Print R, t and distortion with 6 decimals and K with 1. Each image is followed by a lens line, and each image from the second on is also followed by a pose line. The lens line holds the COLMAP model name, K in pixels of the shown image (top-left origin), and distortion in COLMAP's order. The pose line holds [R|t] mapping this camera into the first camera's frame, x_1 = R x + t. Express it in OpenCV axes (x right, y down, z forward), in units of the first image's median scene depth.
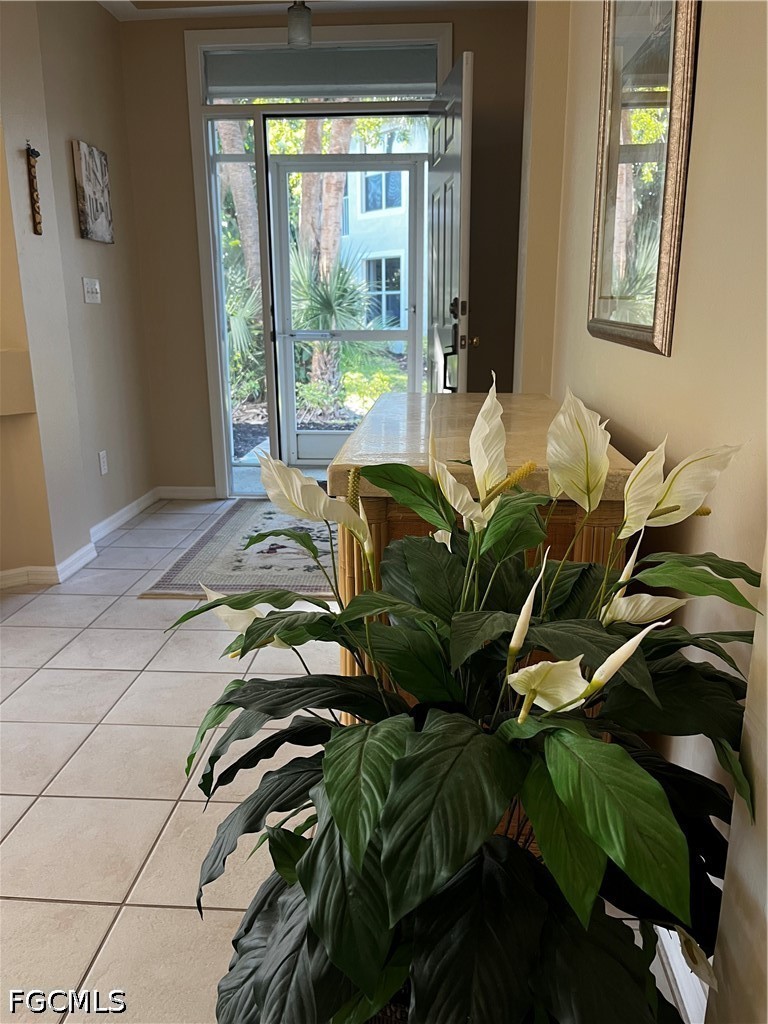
lens RADIAL K [[772.0, 0, 388.3], [0, 772.0, 512.3], [0, 0, 1]] dist [0.048703, -0.070684]
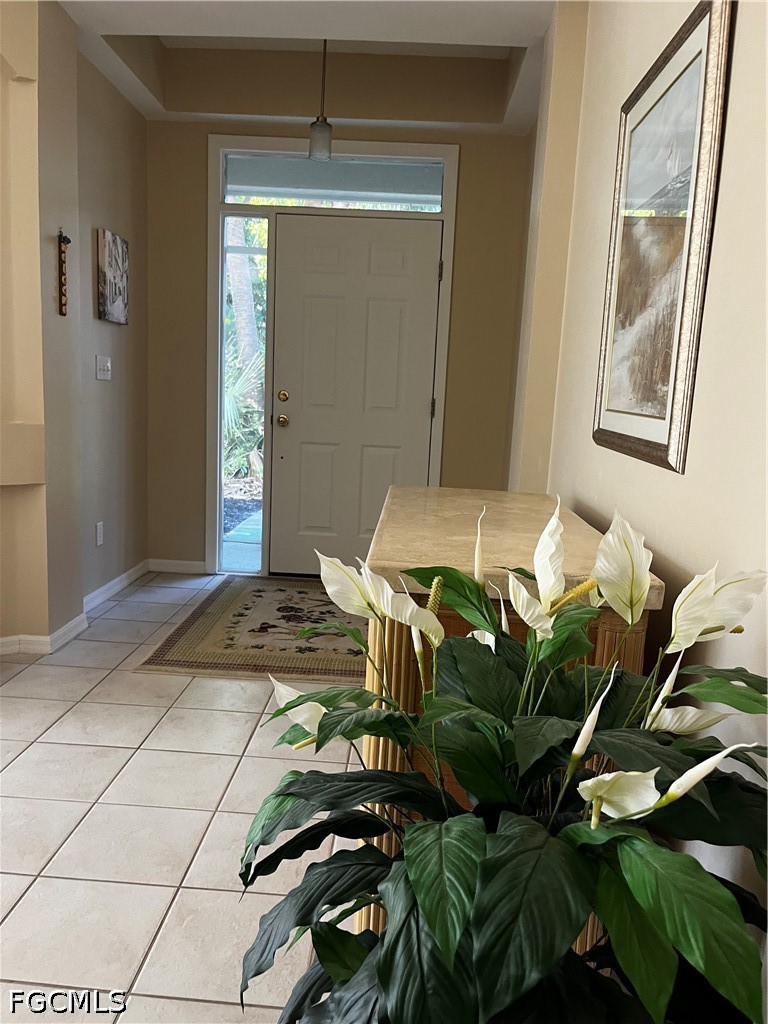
lens RADIAL K [[772.0, 0, 374.8], [0, 772.0, 511.8], [0, 0, 1]] dist [0.048703, -0.070684]
pose [[0.998286, 0.051709, 0.027416, -0.125048], [-0.048728, 0.993786, -0.100071, -0.028370], [-0.032421, 0.098564, 0.994602, -0.068345]]
